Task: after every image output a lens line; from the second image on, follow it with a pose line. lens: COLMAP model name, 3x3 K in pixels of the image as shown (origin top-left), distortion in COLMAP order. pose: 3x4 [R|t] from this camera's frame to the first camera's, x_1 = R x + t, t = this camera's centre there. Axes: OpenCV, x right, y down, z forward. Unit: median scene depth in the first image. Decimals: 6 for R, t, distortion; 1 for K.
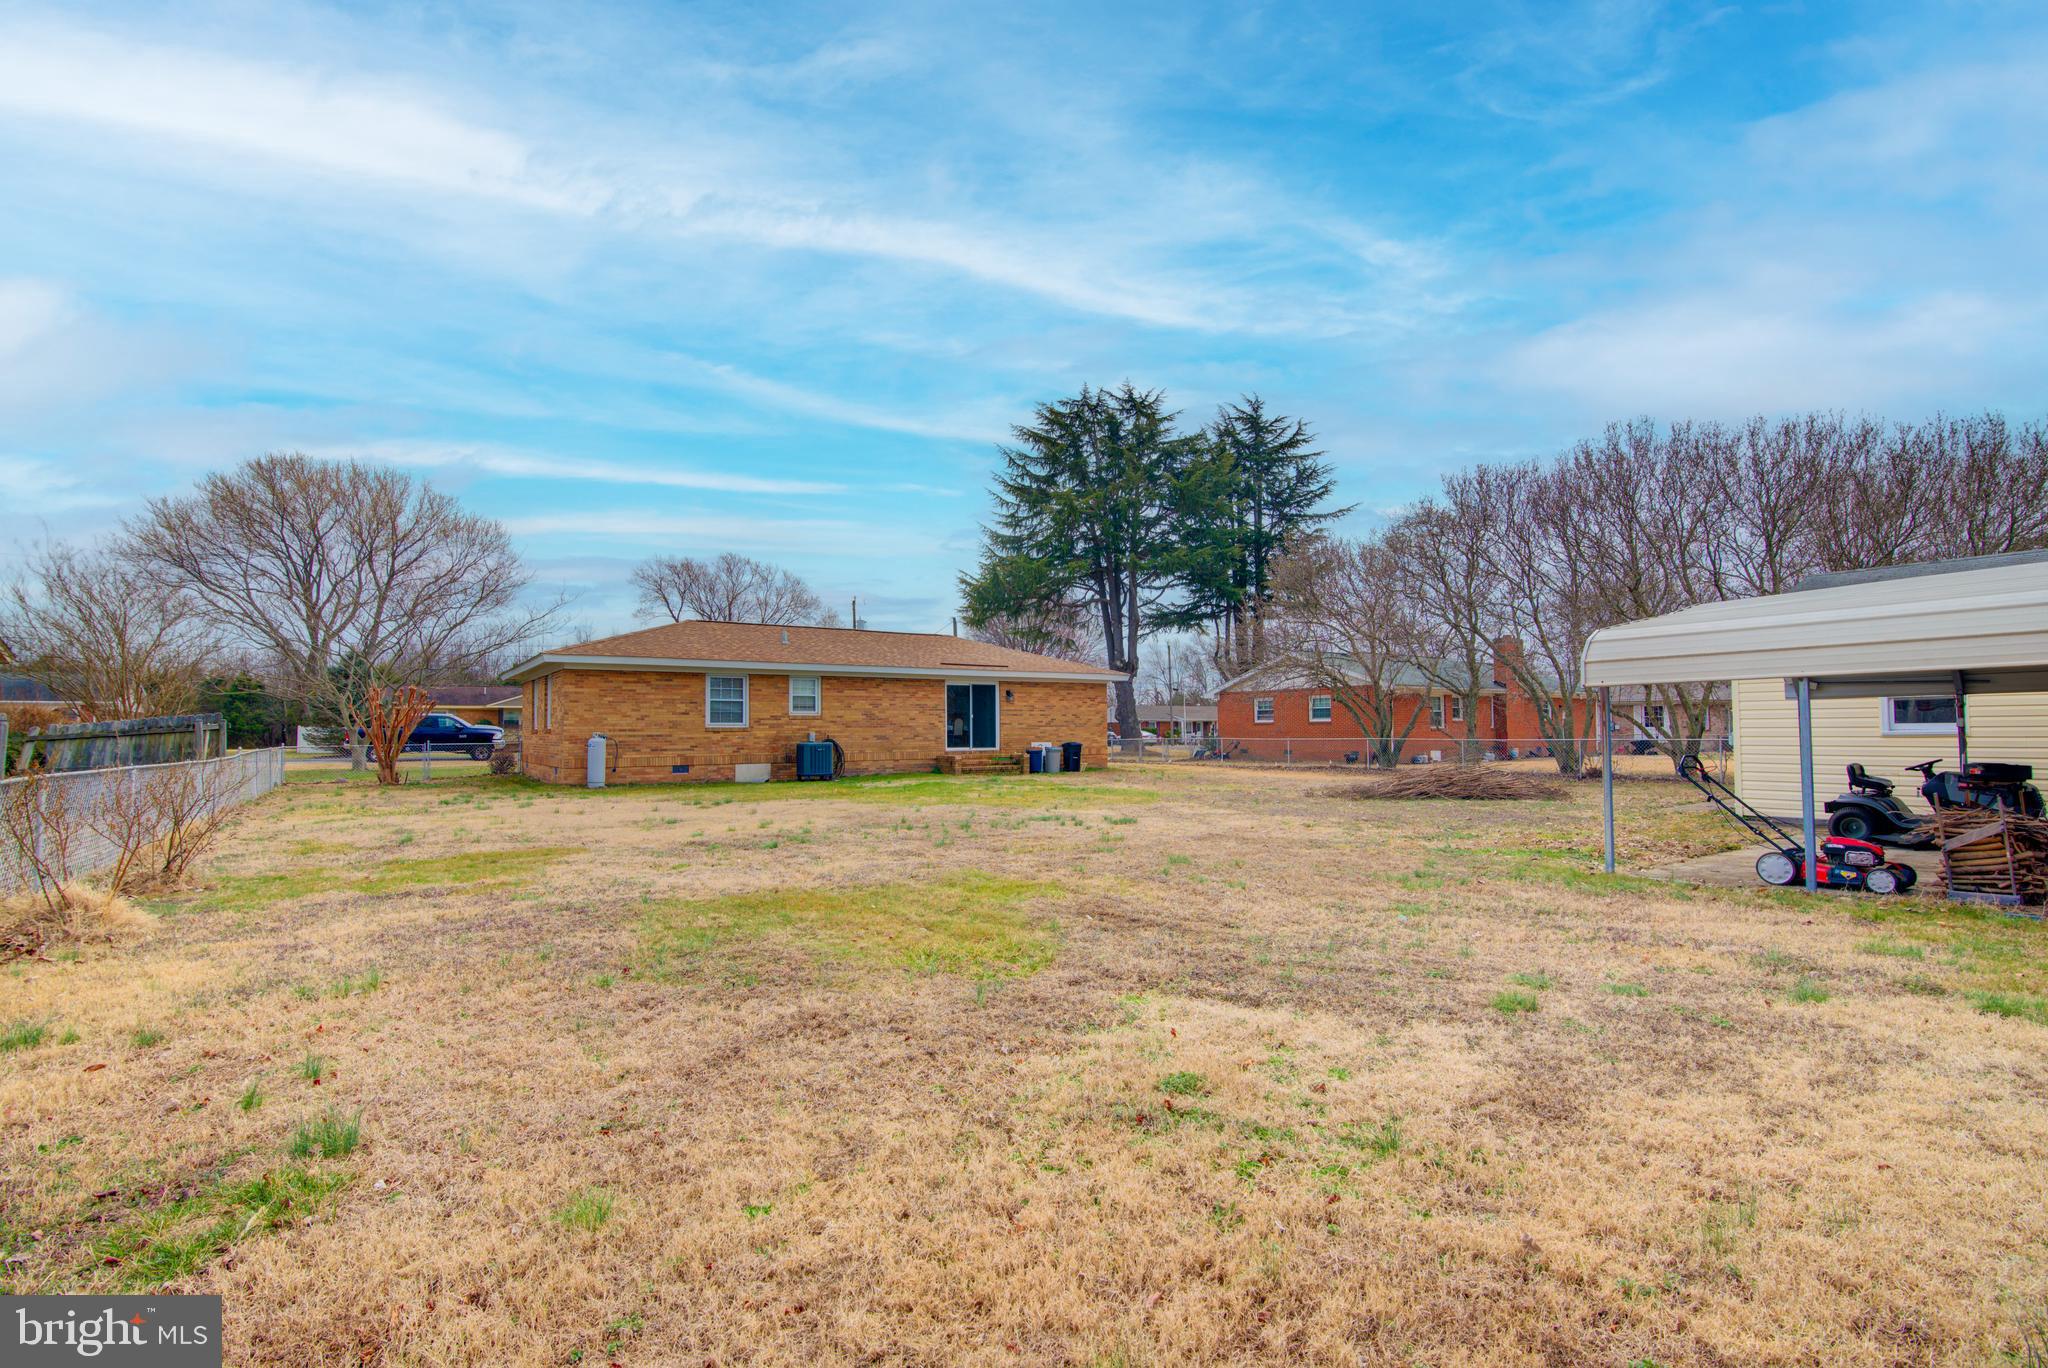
lens RADIAL K [[939.0, 0, 1031.9], [0, 939.0, 695.8], [0, 0, 1]] dist [-0.021232, 0.000711]
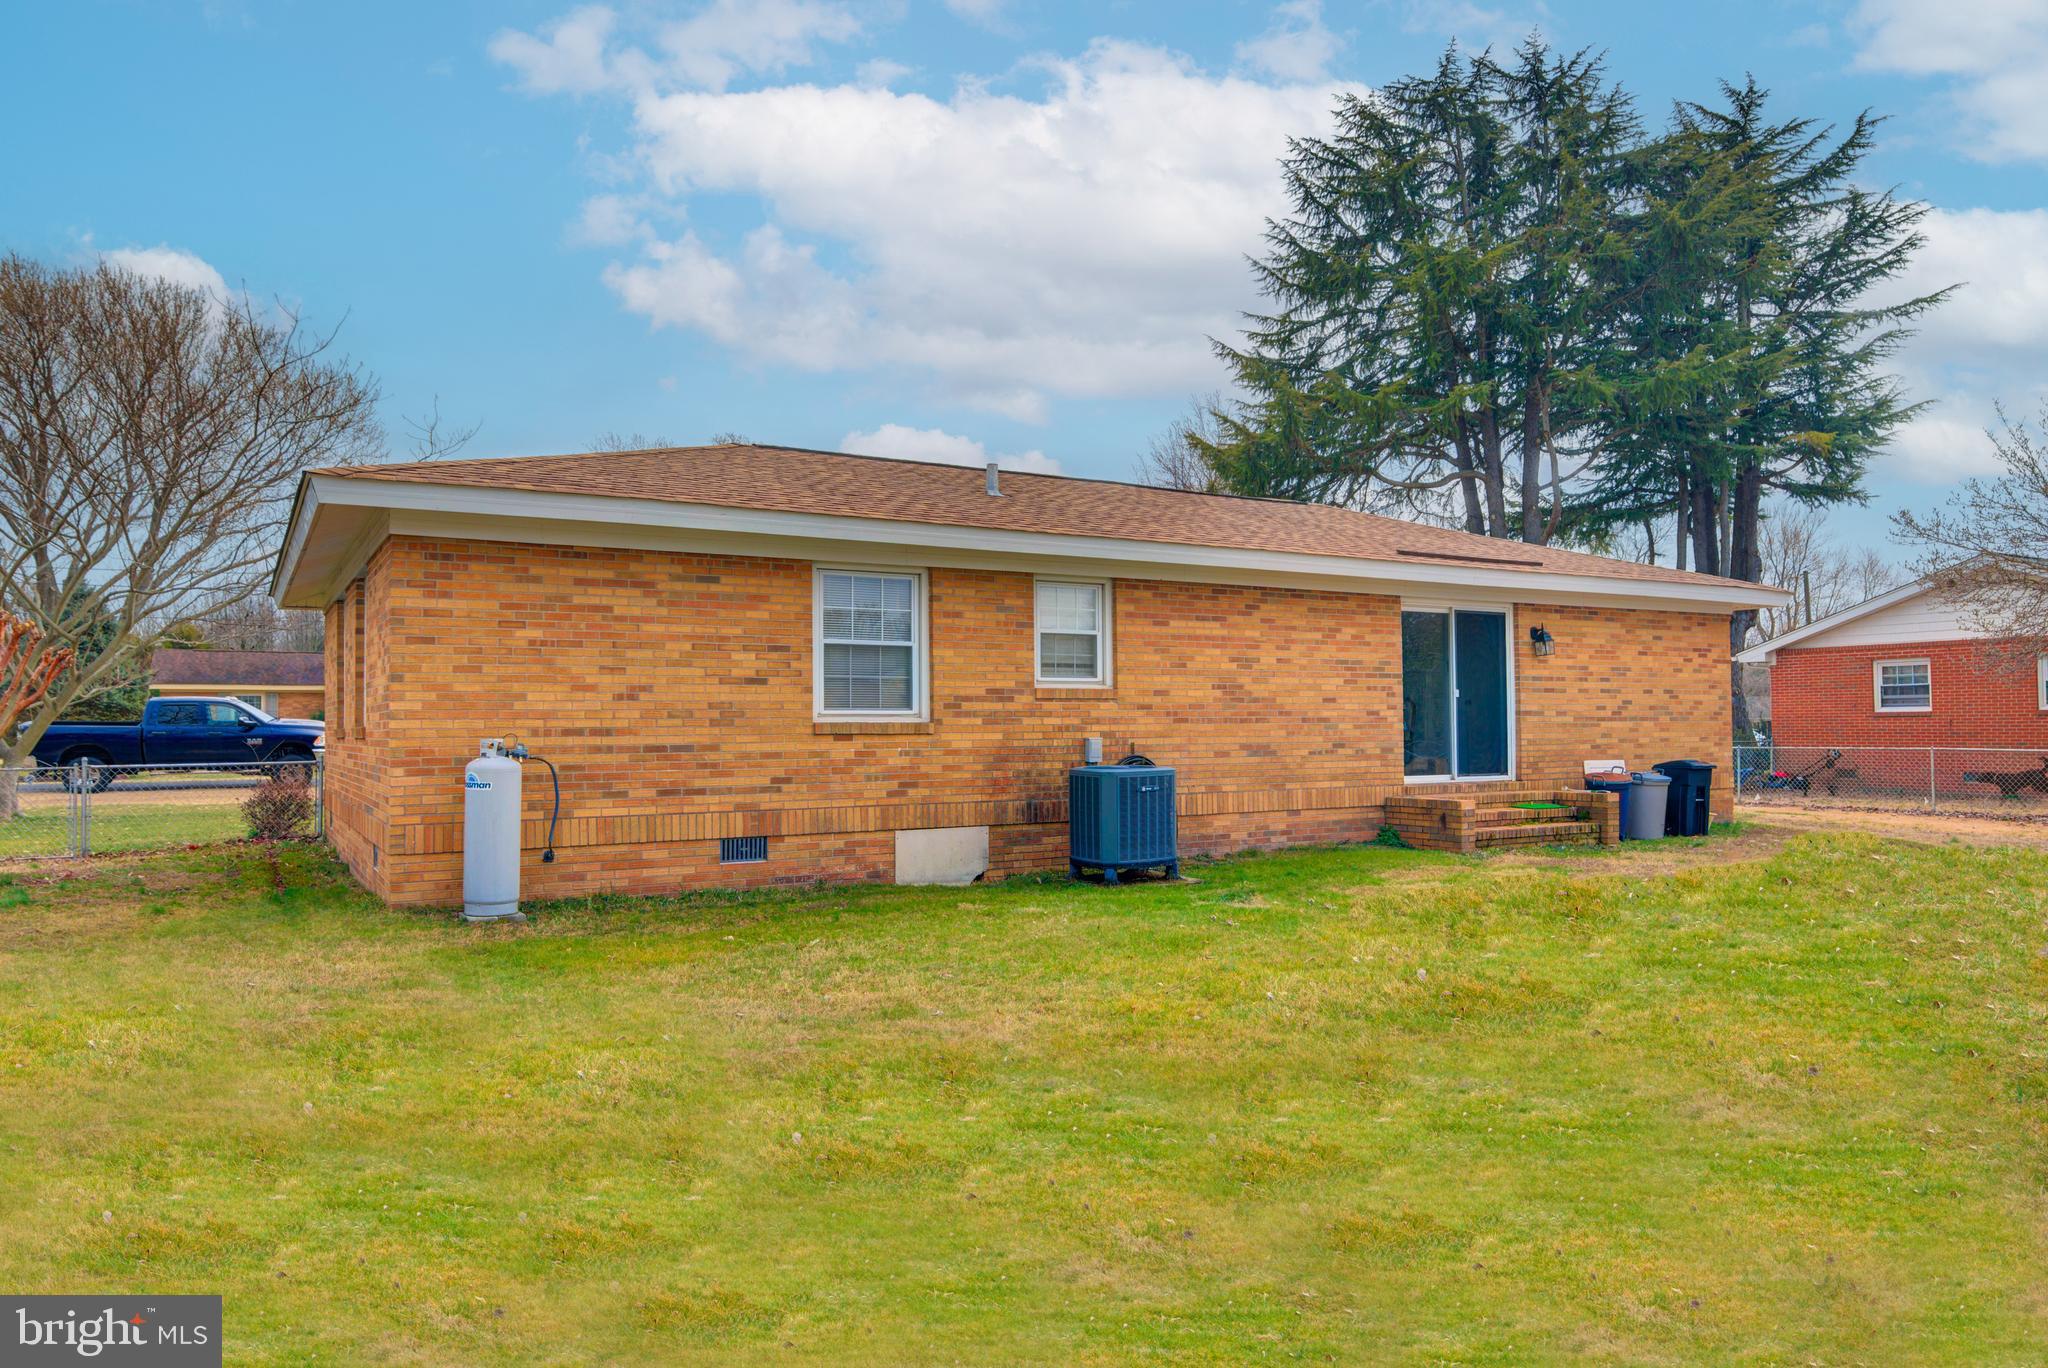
lens RADIAL K [[1341.4, 0, 1024.0], [0, 1341.4, 684.0], [0, 0, 1]] dist [0.000071, 0.001543]
pose [[0.996920, -0.002582, -0.078384, -0.209221], [0.002921, 0.999987, 0.004217, 0.016104], [0.078372, -0.004433, 0.996914, 0.468006]]
